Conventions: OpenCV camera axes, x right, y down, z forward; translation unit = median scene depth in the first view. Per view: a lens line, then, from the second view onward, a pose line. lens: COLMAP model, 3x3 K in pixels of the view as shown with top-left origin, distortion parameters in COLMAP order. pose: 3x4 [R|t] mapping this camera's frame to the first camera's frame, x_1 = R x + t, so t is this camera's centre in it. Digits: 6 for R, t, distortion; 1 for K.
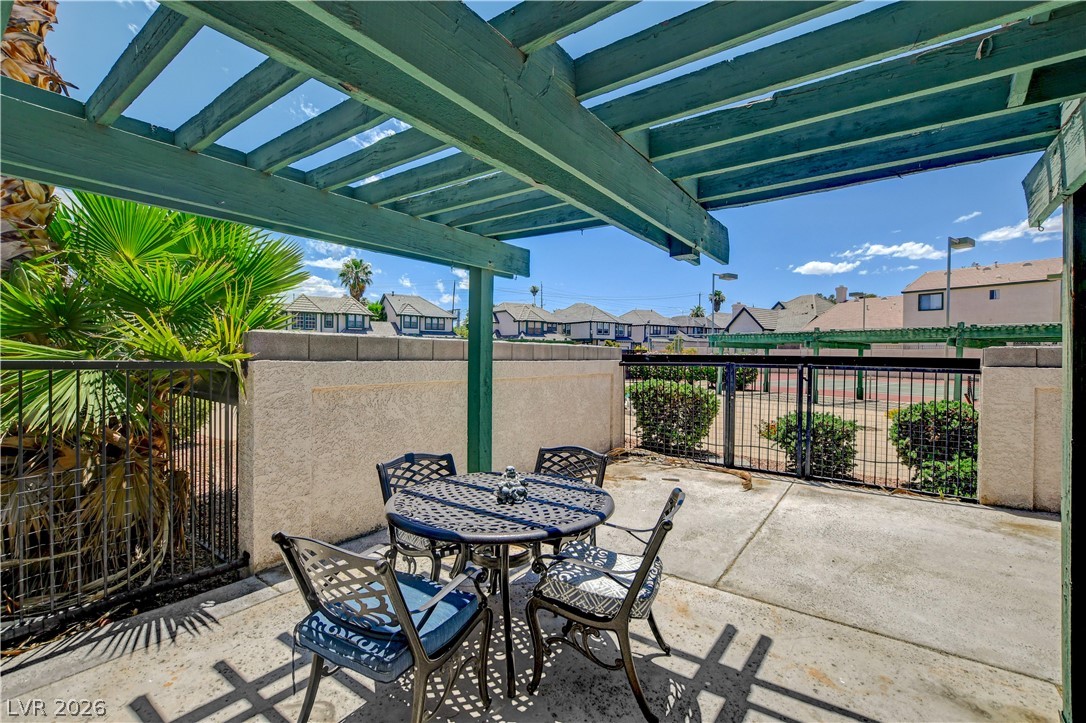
lens RADIAL K [[479.2, 0, 543.6], [0, 479.2, 358.2], [0, 0, 1]] dist [-0.011593, 0.000590]
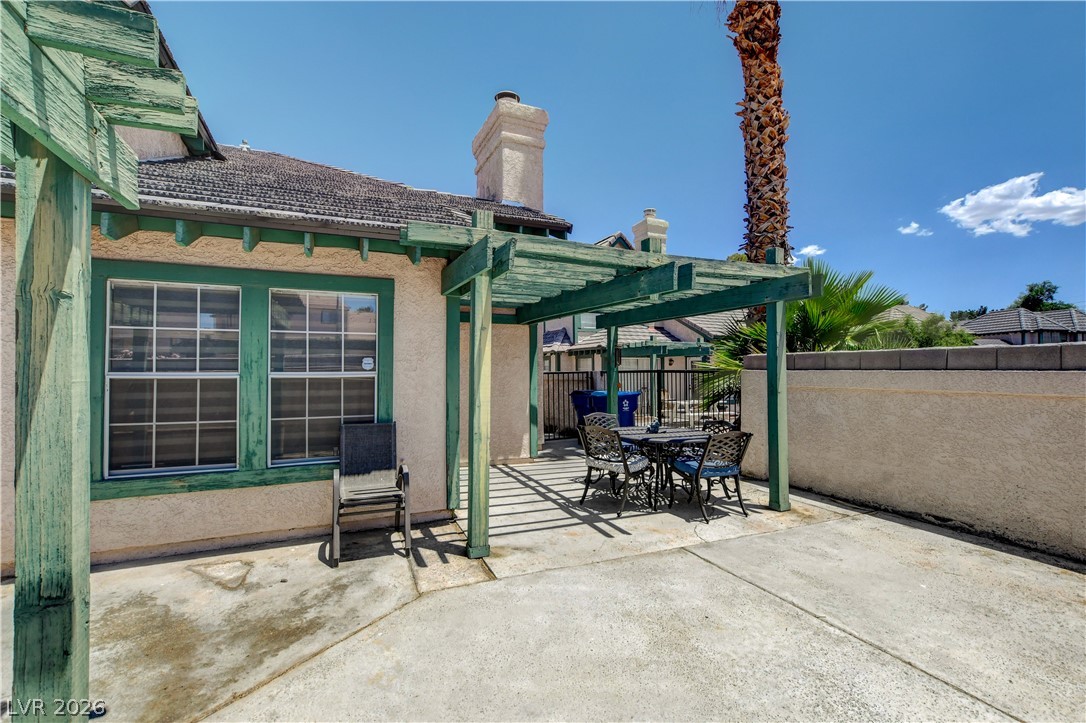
lens RADIAL K [[479.2, 0, 543.6], [0, 479.2, 358.2], [0, 0, 1]] dist [-0.011593, 0.000590]
pose [[-0.501191, -0.031110, -0.864778, 1.510052], [-0.008977, 0.999487, -0.030753, 0.023982], [0.865290, -0.007650, -0.501213, 1.220819]]
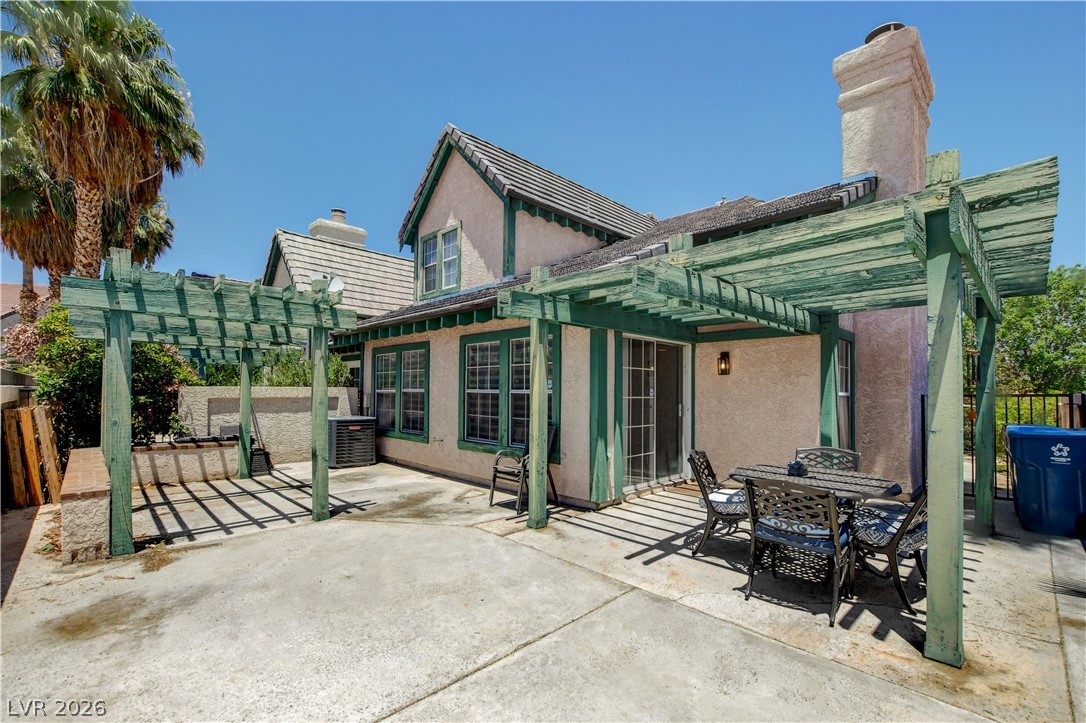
lens RADIAL K [[477.1, 0, 539.0], [0, 477.1, 383.3], [0, 0, 1]] dist [-0.016631, 0.000194]
pose [[-0.983342, -0.014183, 0.181209, 0.357901], [-0.015950, 0.999838, -0.008299, 0.017157], [-0.181062, -0.011051, -0.983410, 1.968963]]
